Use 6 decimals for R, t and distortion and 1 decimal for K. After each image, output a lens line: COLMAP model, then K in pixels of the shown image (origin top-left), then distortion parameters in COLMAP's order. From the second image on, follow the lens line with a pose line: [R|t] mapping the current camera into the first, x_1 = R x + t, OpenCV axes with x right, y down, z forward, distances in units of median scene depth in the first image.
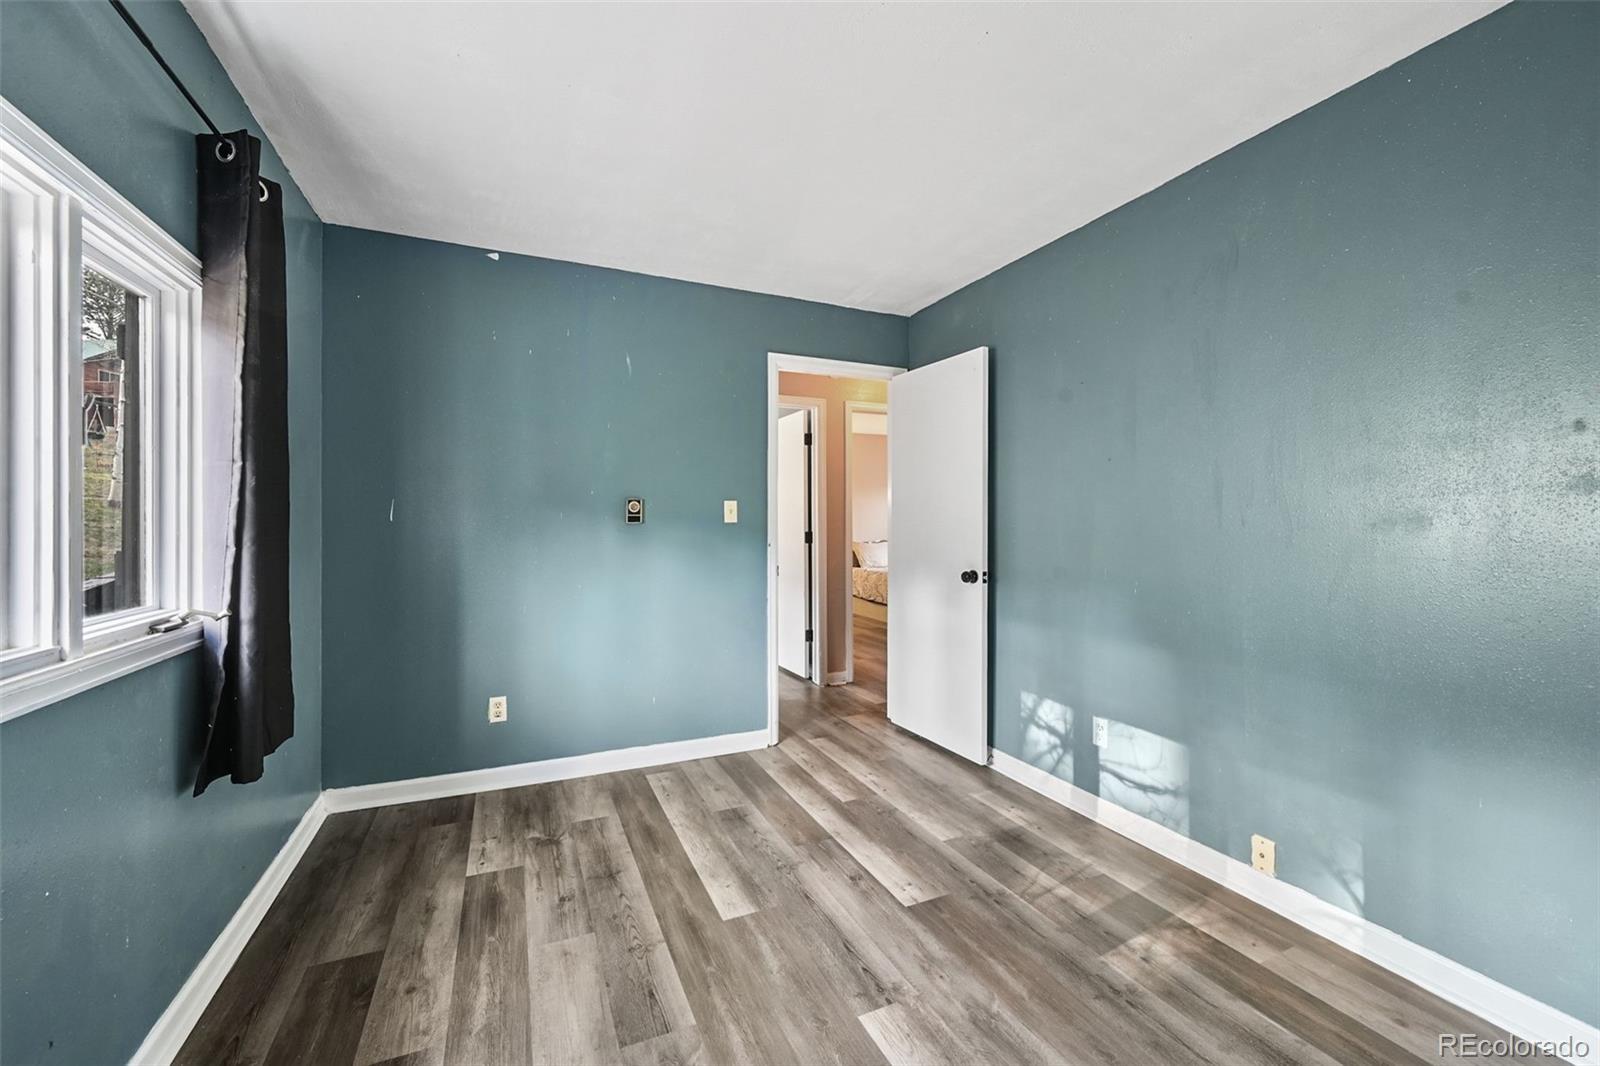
lens RADIAL K [[636.4, 0, 799.7], [0, 636.4, 530.6], [0, 0, 1]] dist [0.000693, 0.000040]
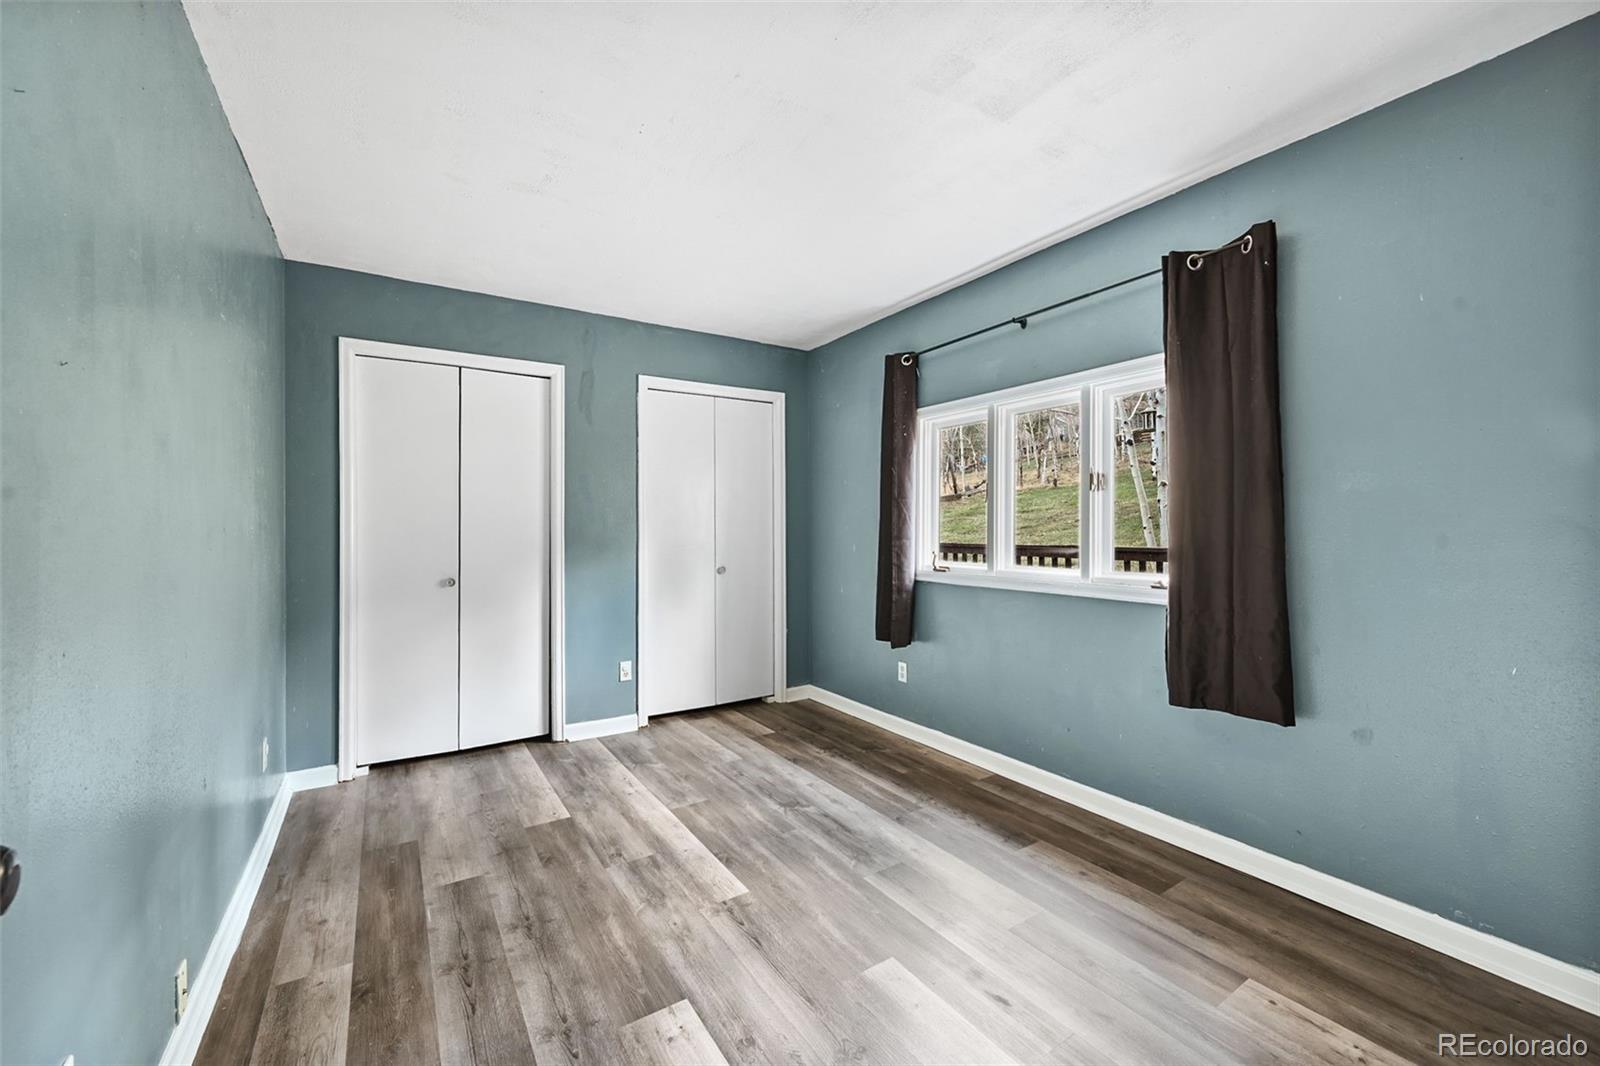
lens RADIAL K [[636.4, 0, 800.1], [0, 636.4, 525.7], [0, 0, 1]] dist [0.000693, 0.000040]
pose [[-0.988780, 0.006294, -0.149249, 0.161931], [0.005614, 0.999972, 0.004974, -0.019347], [0.149276, 0.004080, -0.988787, 2.098918]]
